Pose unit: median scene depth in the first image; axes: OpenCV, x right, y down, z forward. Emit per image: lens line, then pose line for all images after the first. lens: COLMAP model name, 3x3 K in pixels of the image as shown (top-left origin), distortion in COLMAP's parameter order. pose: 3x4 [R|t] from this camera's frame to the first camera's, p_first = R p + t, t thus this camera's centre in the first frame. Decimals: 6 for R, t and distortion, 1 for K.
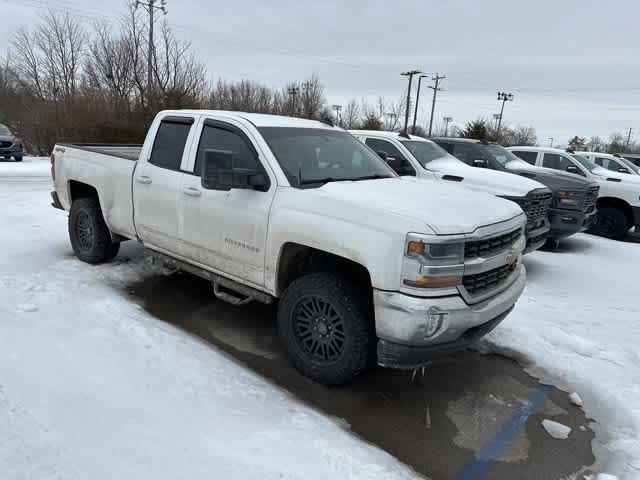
lens RADIAL K [[469.5, 0, 317.1], [0, 469.5, 244.0], [0, 0, 1]] dist [0.054118, -0.062061]
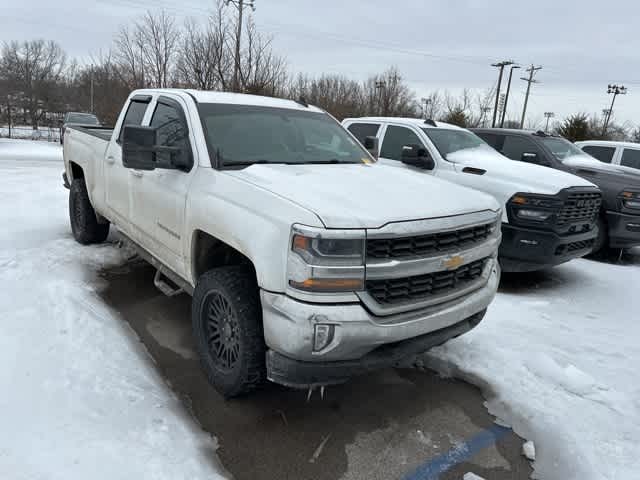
lens RADIAL K [[469.5, 0, 314.4], [0, 469.5, 237.6], [0, 0, 1]] dist [0.054118, -0.062061]
pose [[0.980648, 0.055631, -0.187707, 0.289838], [-0.056257, 0.998414, 0.001997, -0.002169], [0.187521, 0.008602, 0.982223, 0.147883]]
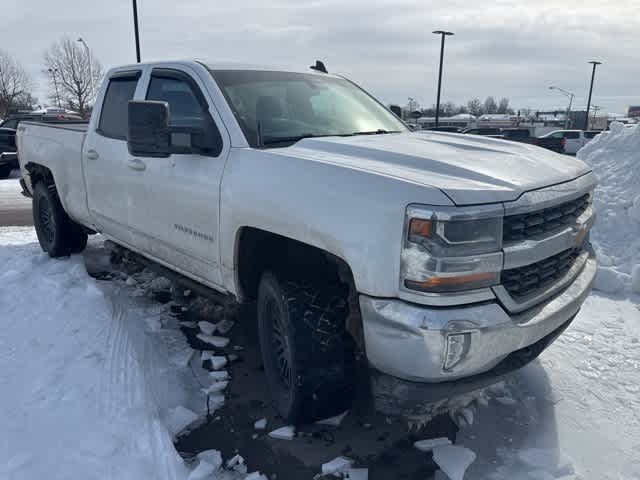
lens RADIAL K [[469.5, 0, 320.2], [0, 469.5, 238.0], [0, 0, 1]] dist [0.054118, -0.062061]
pose [[0.996013, -0.034250, -0.082373, 0.096564], [0.036122, 0.999119, 0.021347, 0.002075], [0.081569, -0.024238, 0.996373, 0.281211]]
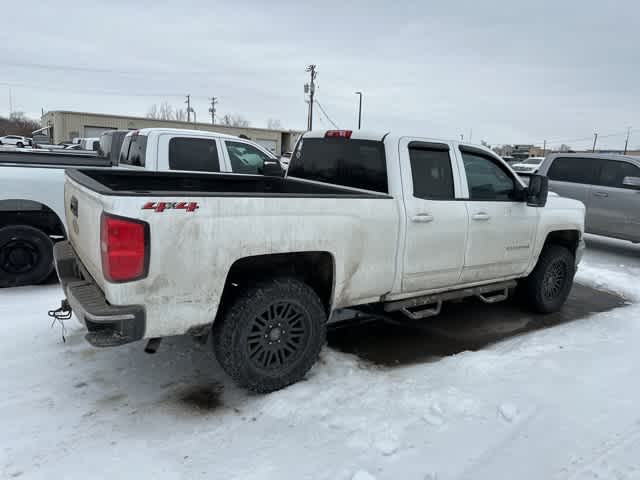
lens RADIAL K [[469.5, 0, 319.6], [0, 469.5, 241.1], [0, 0, 1]] dist [0.054118, -0.062061]
pose [[0.225121, -0.234200, 0.945765, -1.459415], [0.180528, 0.963900, 0.195719, -0.354659], [-0.957460, 0.126676, 0.259274, 1.169096]]
